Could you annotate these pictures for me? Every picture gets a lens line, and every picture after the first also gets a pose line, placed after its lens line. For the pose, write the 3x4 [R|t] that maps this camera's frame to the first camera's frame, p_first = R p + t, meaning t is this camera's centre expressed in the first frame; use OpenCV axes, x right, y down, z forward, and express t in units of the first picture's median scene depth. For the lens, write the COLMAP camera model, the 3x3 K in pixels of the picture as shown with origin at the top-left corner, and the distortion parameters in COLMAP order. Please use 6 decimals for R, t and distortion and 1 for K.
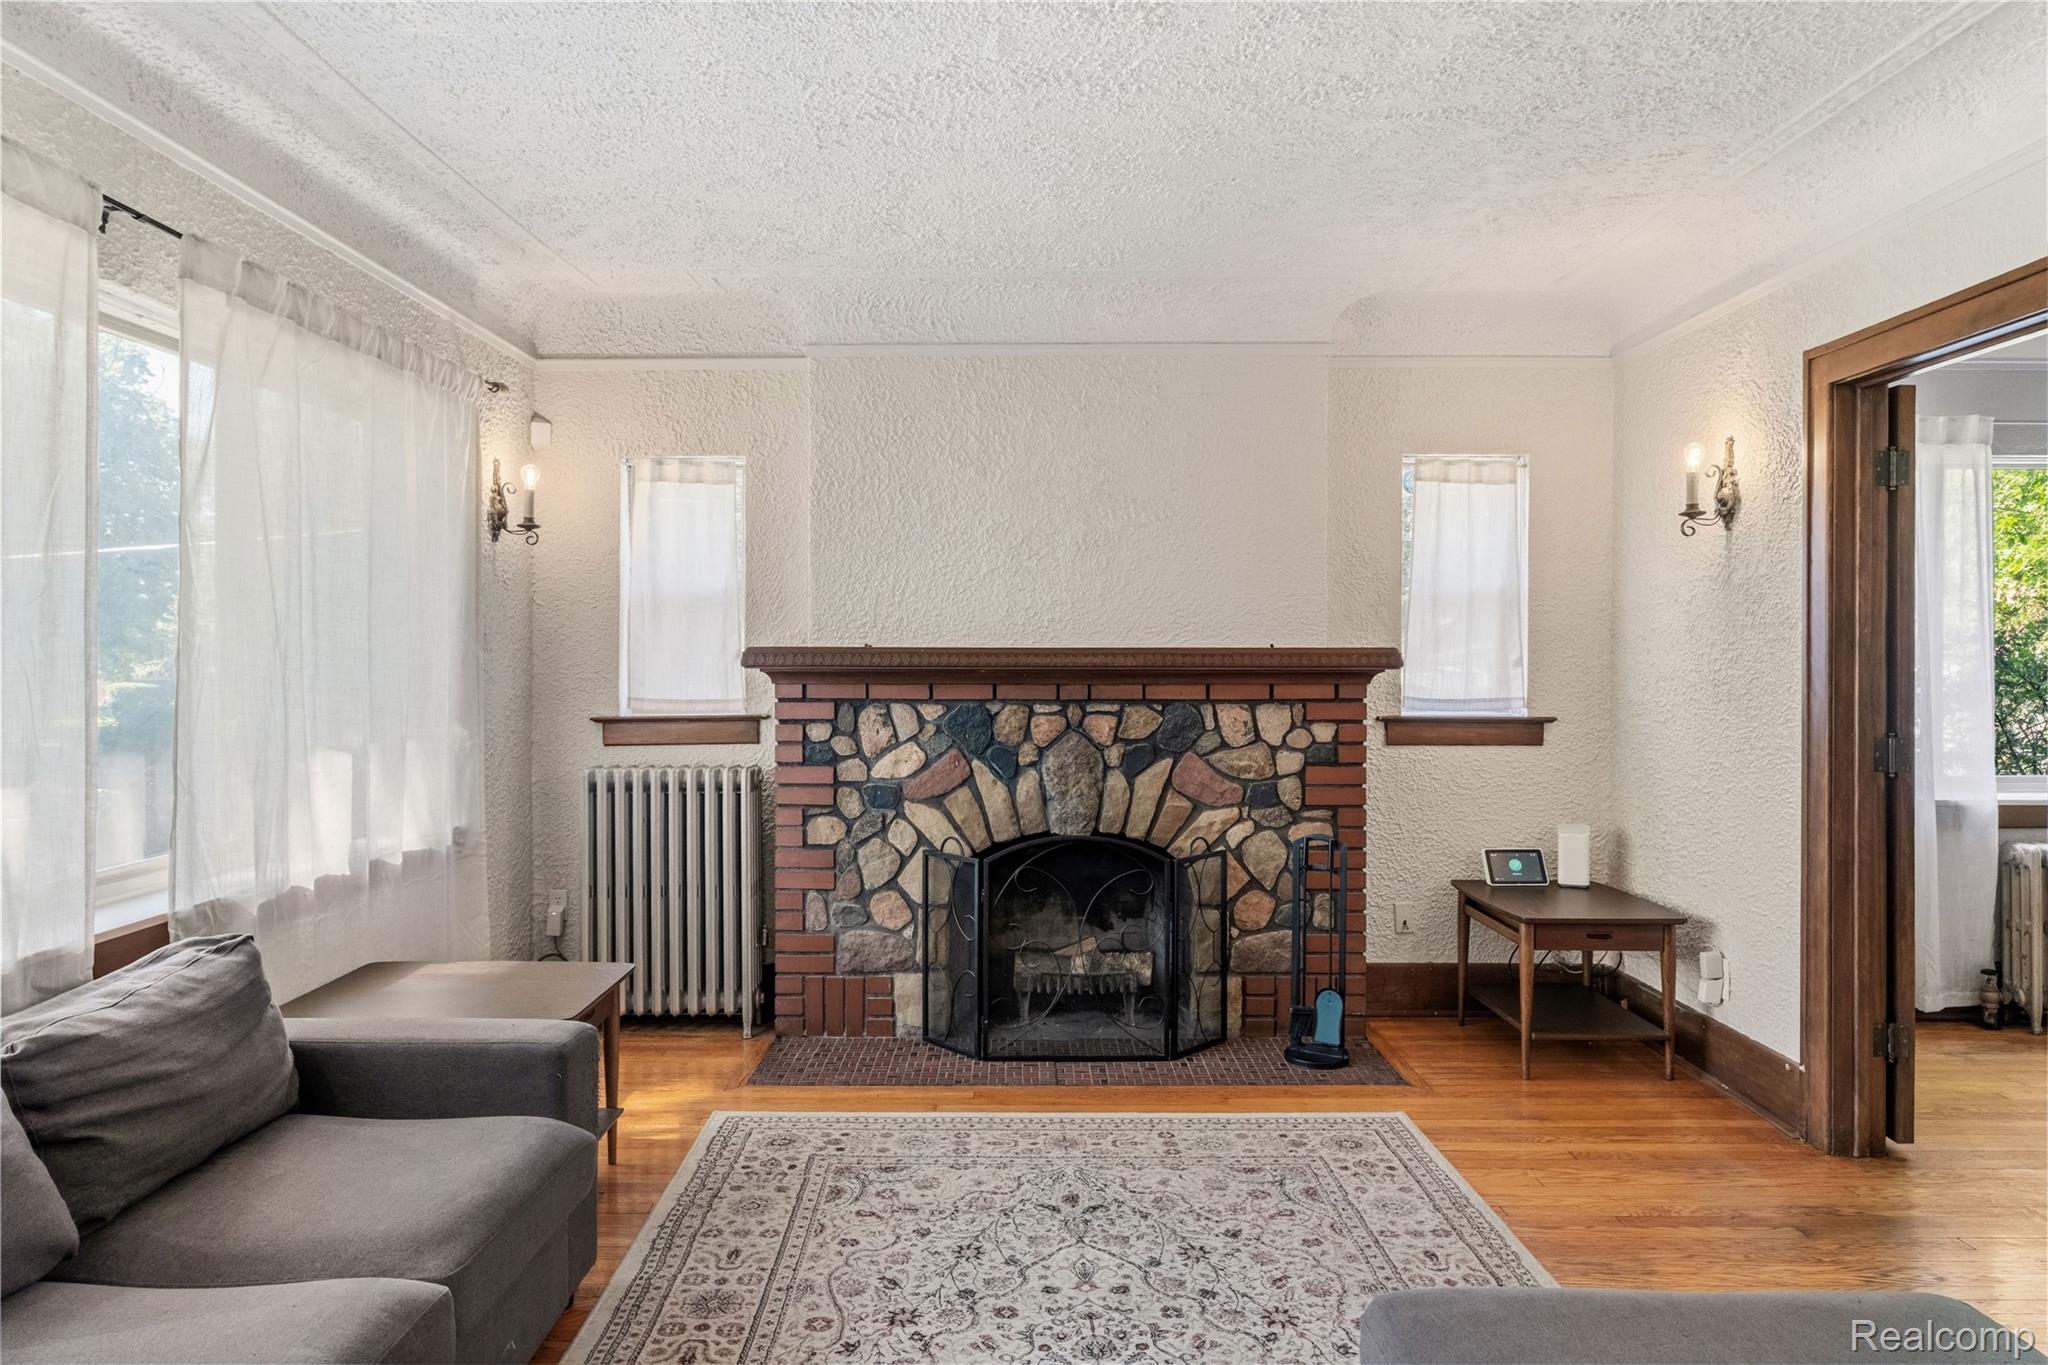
lens RADIAL K [[1312.3, 0, 1017.9], [0, 1312.3, 674.4], [0, 0, 1]] dist [-0.002092, 0.004132]
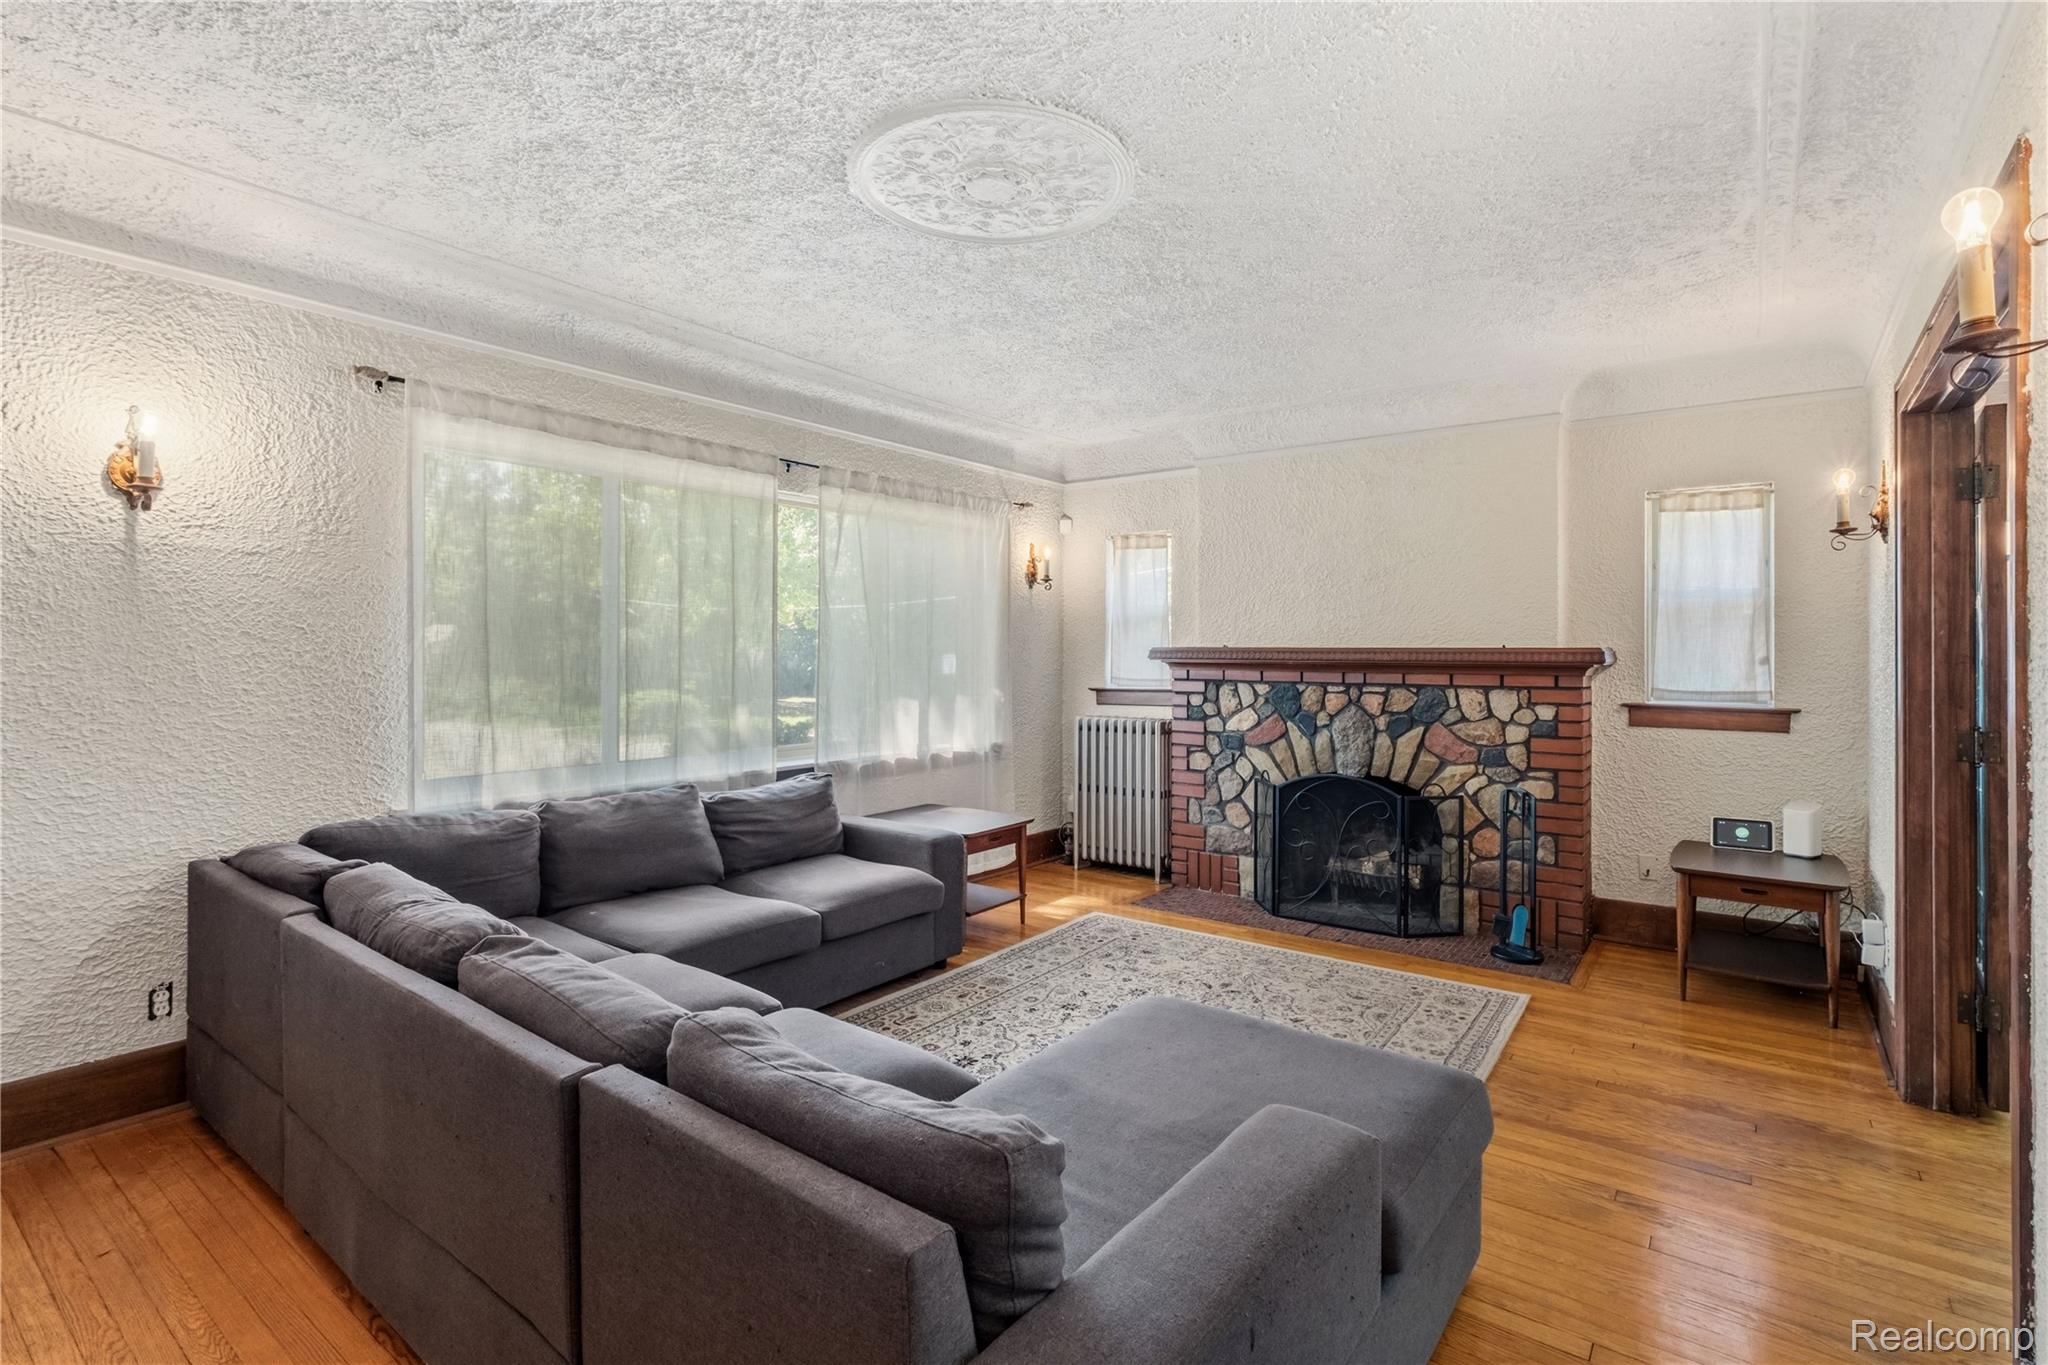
lens RADIAL K [[981.3, 0, 1025.7], [0, 981.3, 664.3], [0, 0, 1]] dist [-0.001729, 0.000525]
pose [[0.803293, 0.010964, -0.595483, 0.398896], [-0.012837, 0.999917, 0.001092, 0.001605], [0.595446, 0.006767, 0.803367, -0.093859]]
